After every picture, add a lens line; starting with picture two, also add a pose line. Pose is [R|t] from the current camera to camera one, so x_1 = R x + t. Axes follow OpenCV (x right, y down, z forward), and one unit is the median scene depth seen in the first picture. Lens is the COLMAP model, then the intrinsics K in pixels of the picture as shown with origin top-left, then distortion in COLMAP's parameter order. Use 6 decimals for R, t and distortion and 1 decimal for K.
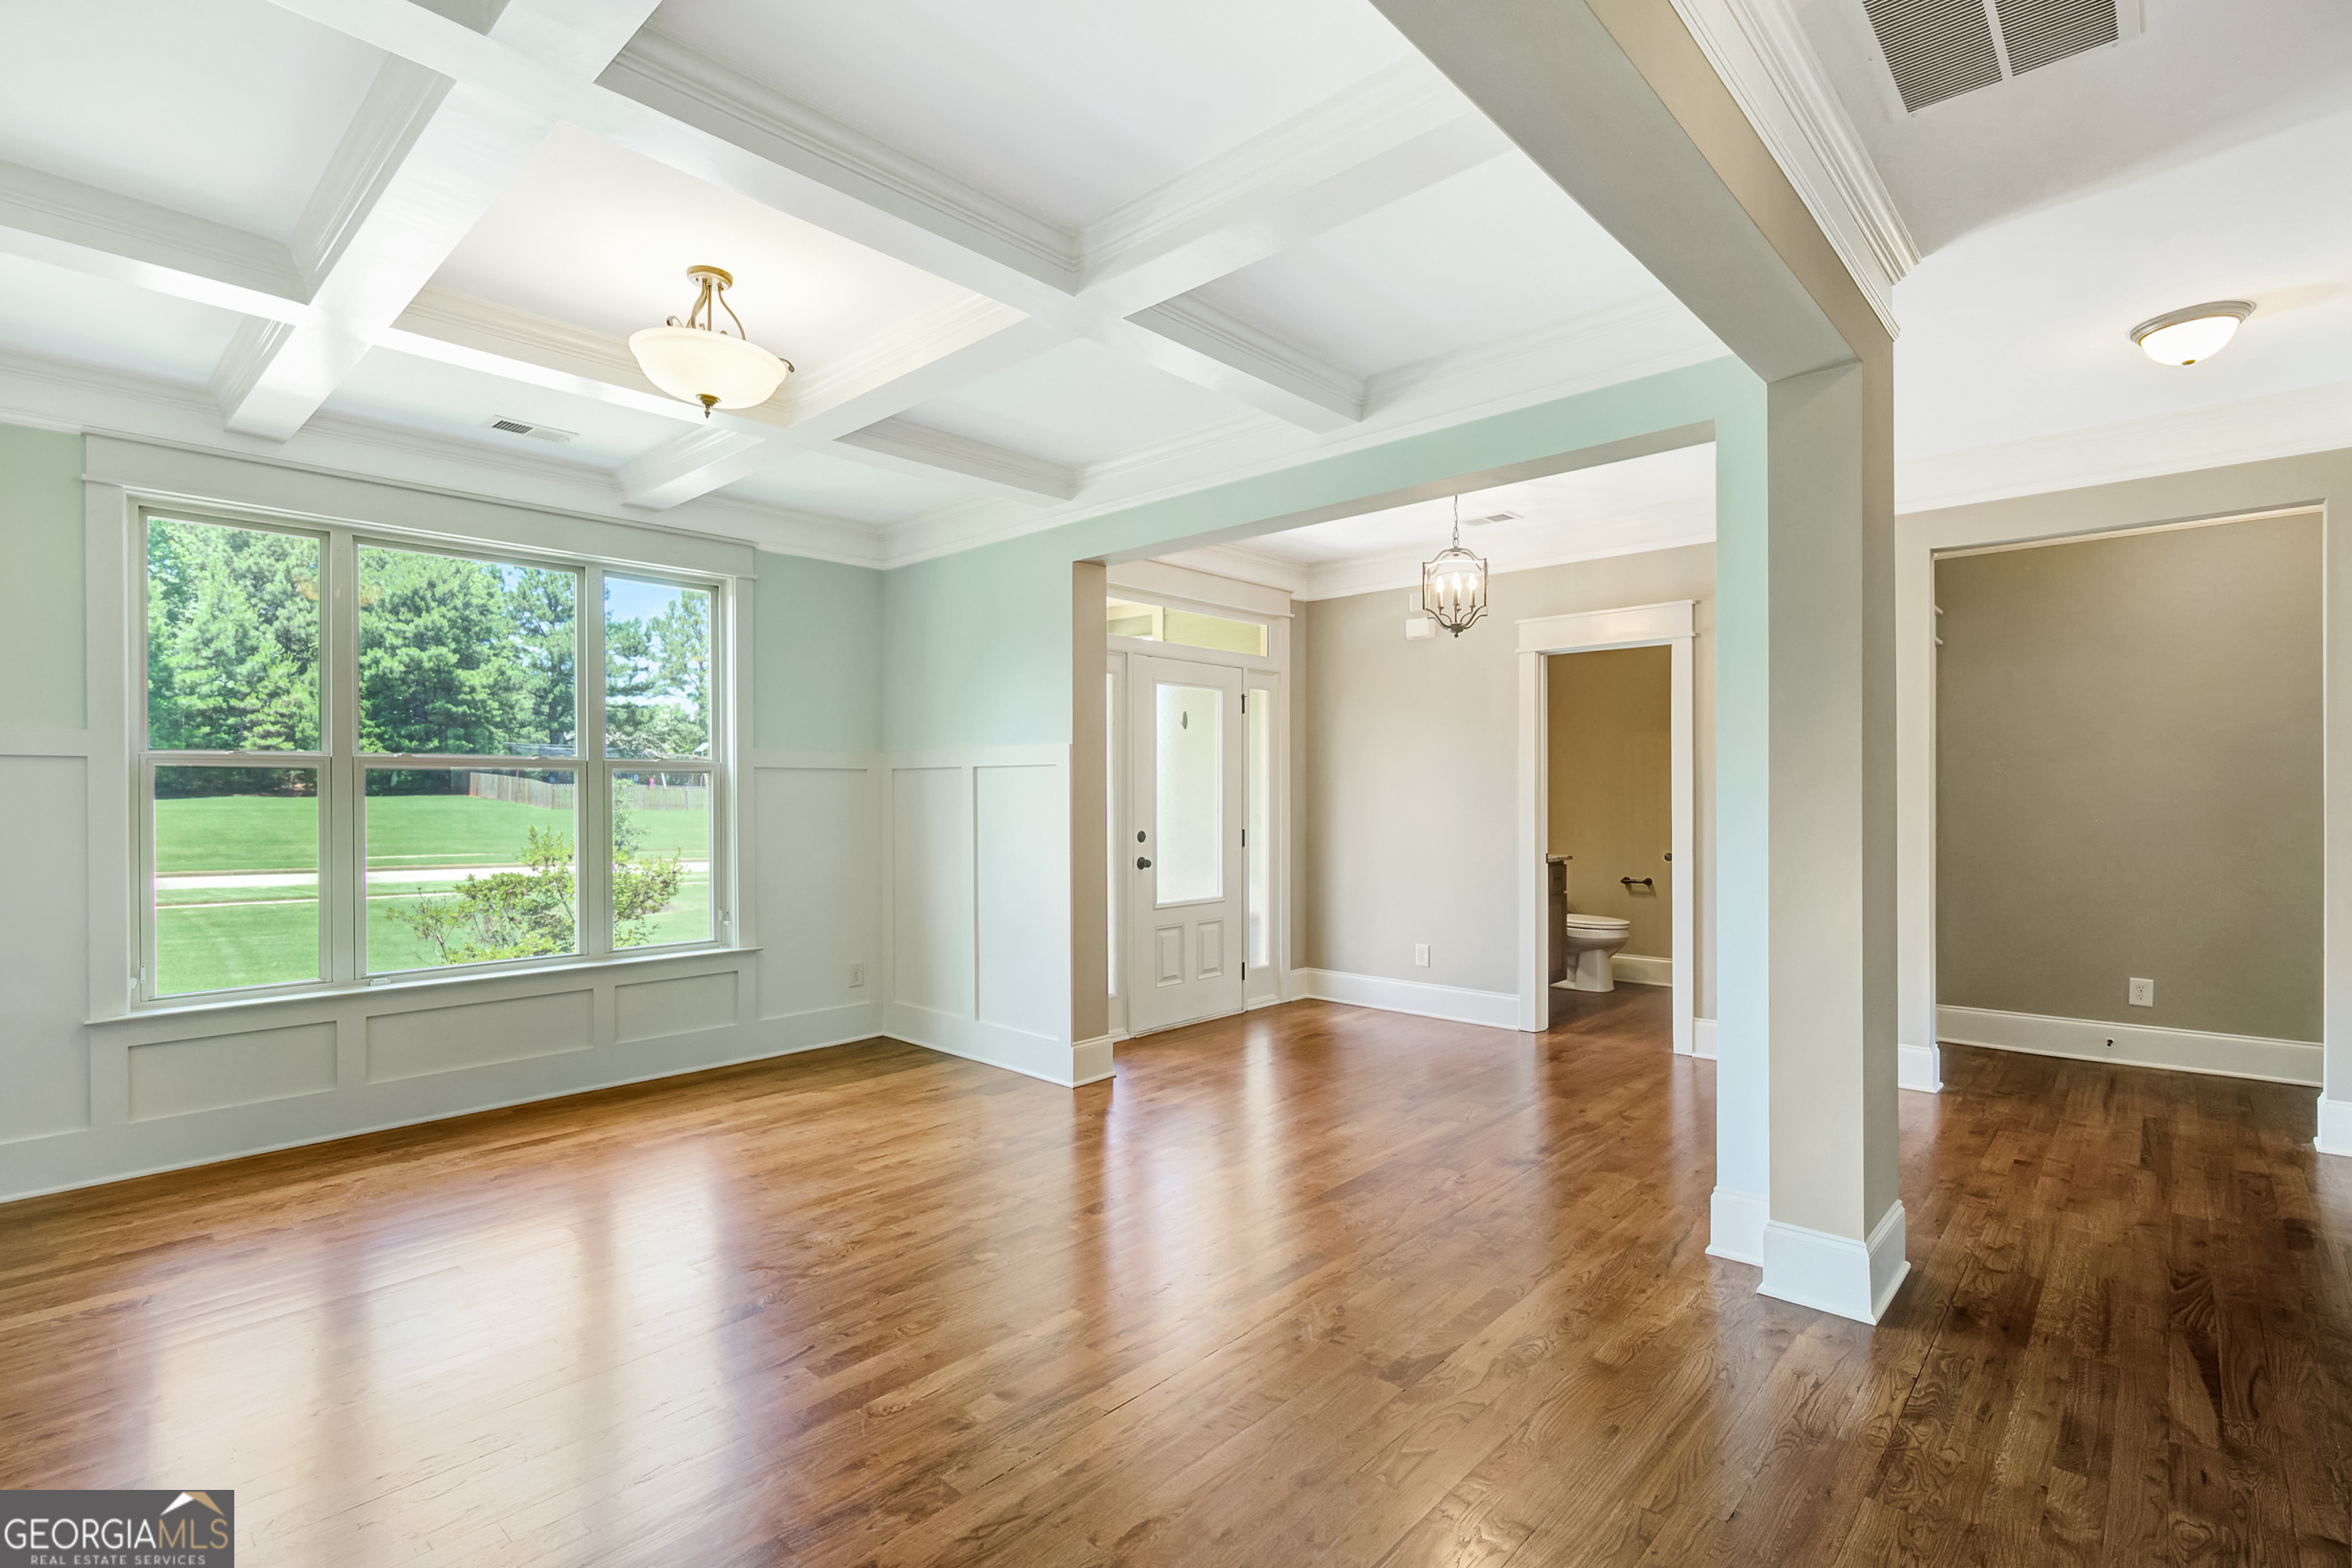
lens RADIAL K [[1097.2, 0, 1177.7], [0, 1097.2, 786.1], [0, 0, 1]] dist [0.004019, -0.000722]
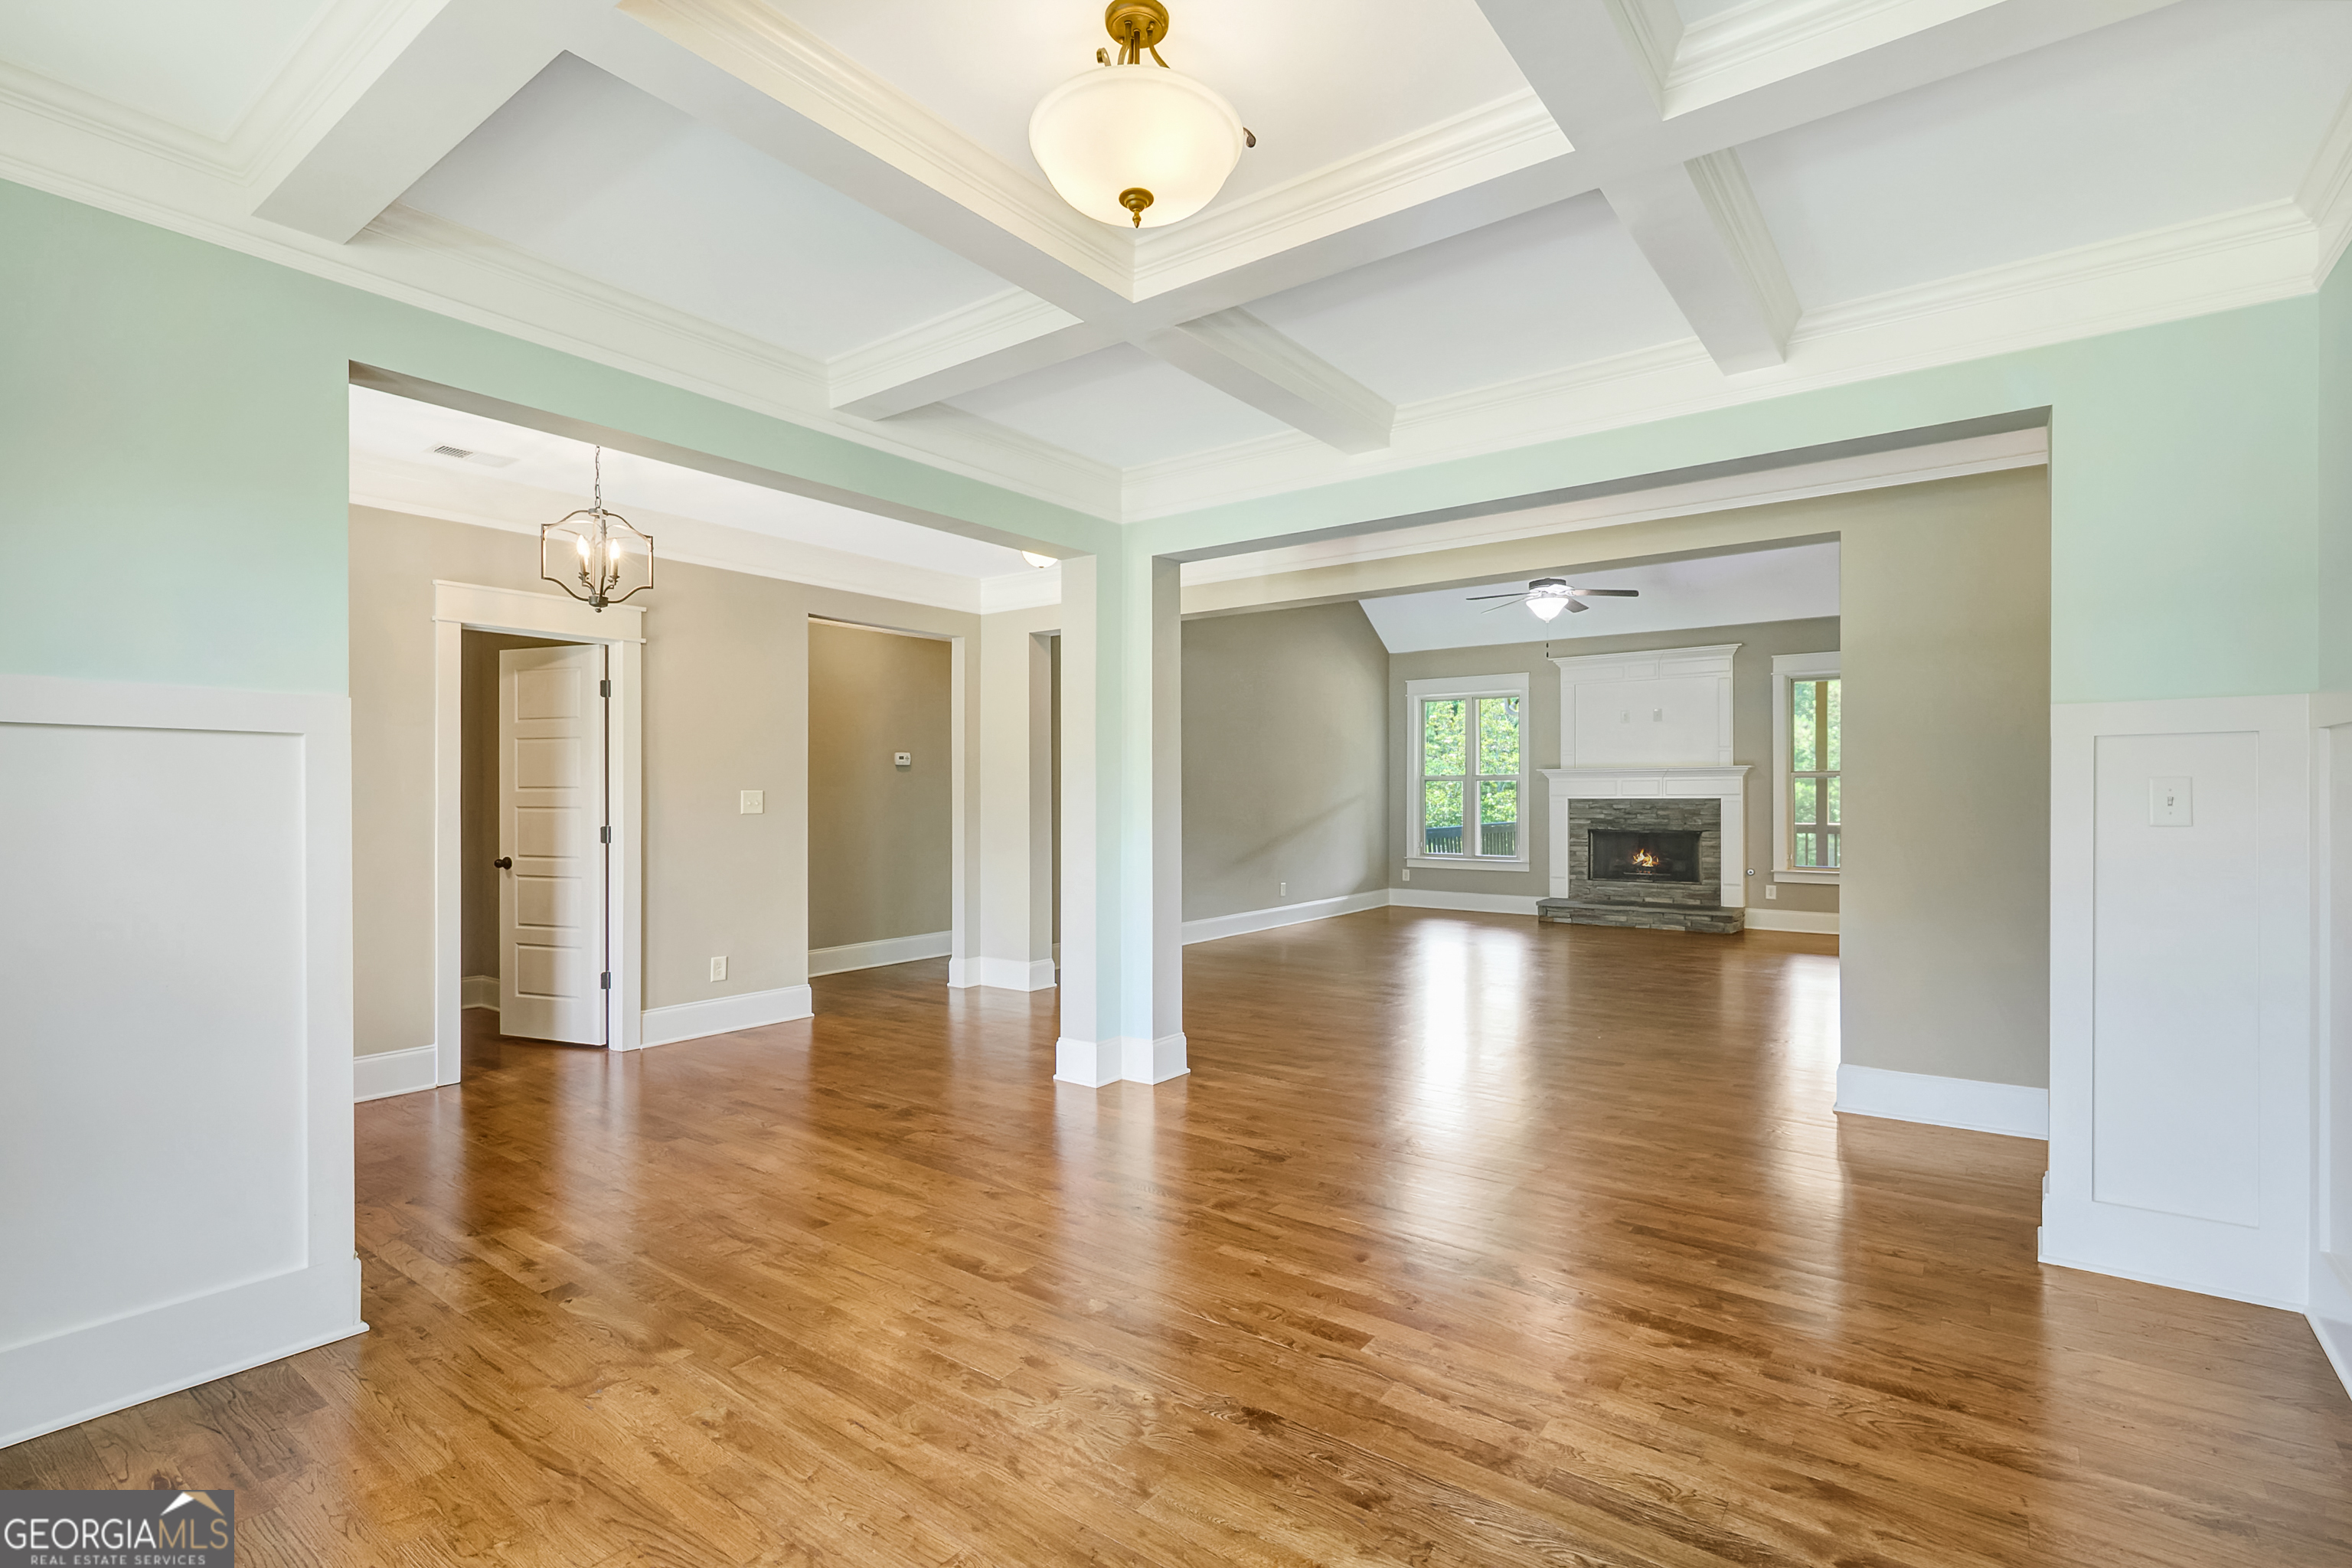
lens RADIAL K [[1097.2, 0, 1220.5], [0, 1097.2, 805.4], [0, 0, 1]] dist [0.004019, -0.000722]
pose [[-0.125898, -0.008292, 0.992009, -0.617992], [-0.003385, 0.999963, 0.007929, 0.006575], [-0.992037, -0.002360, -0.125921, 0.583043]]
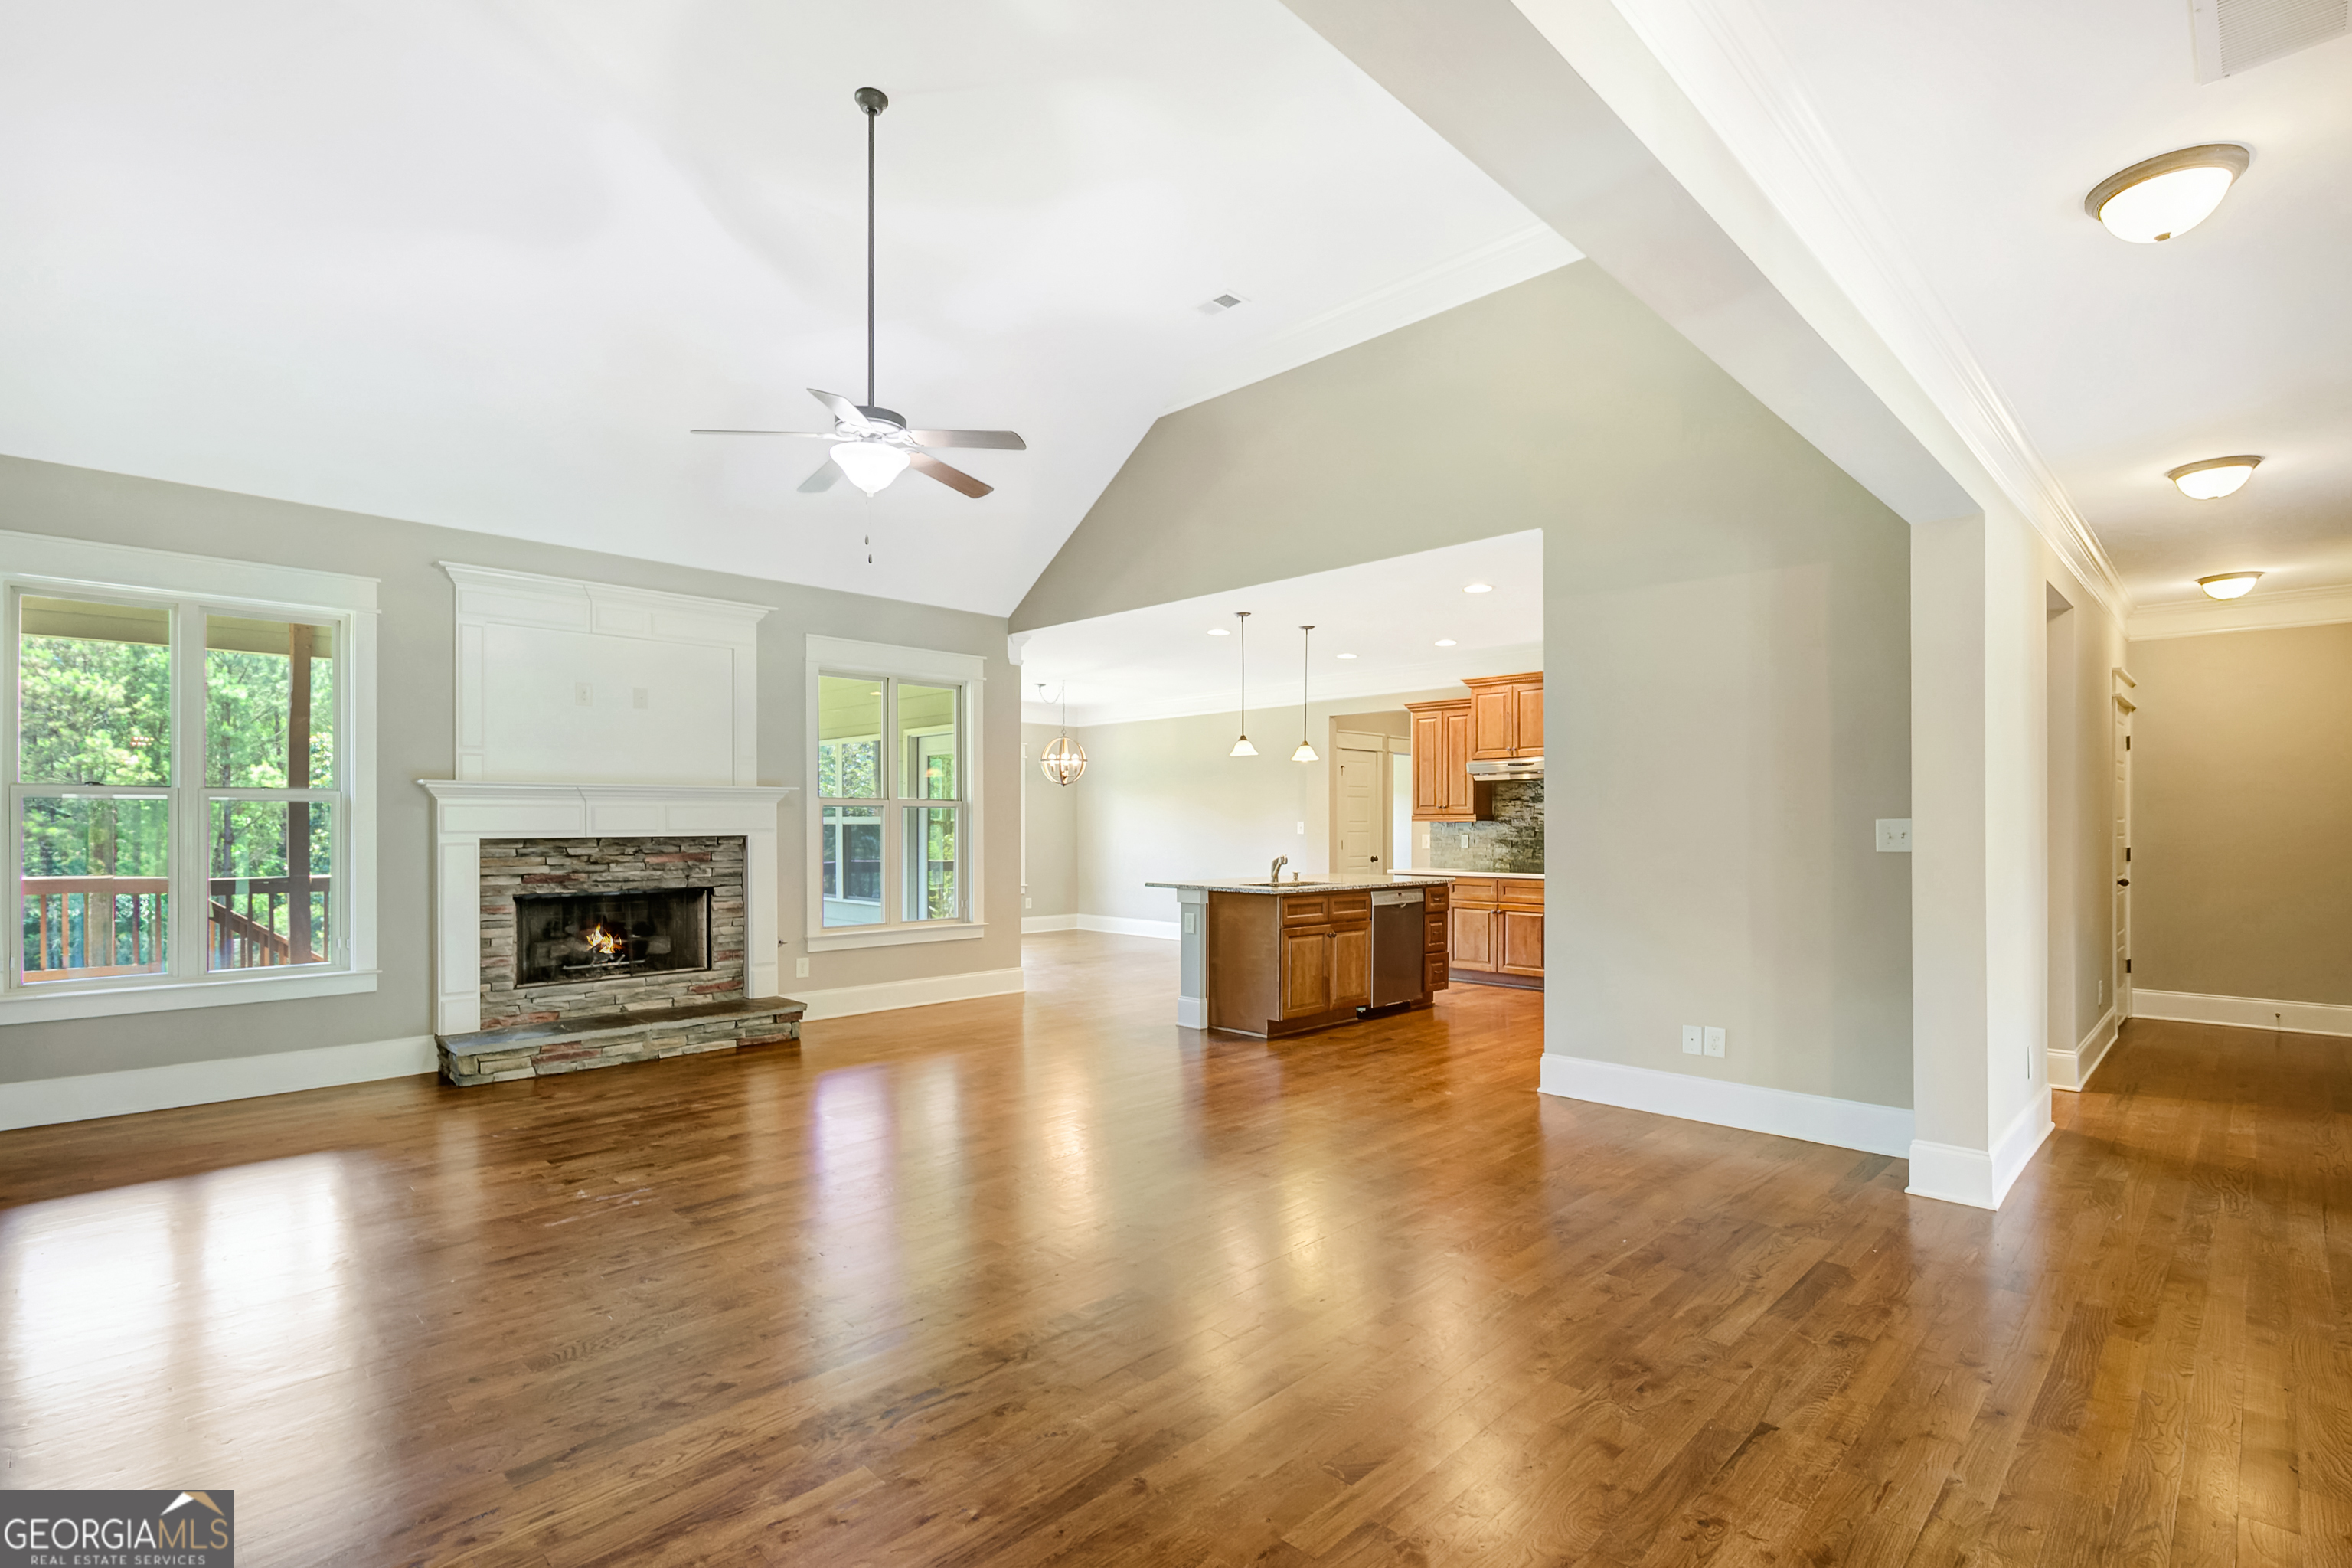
lens RADIAL K [[1097.2, 0, 1188.8], [0, 1097.2, 821.0], [0, 0, 1]] dist [0.004019, -0.000722]
pose [[-0.999374, 0.004977, 0.035039, 0.616340], [0.004626, 0.999938, -0.010087, 0.005707], [-0.035087, -0.009919, -0.999335, 0.718281]]
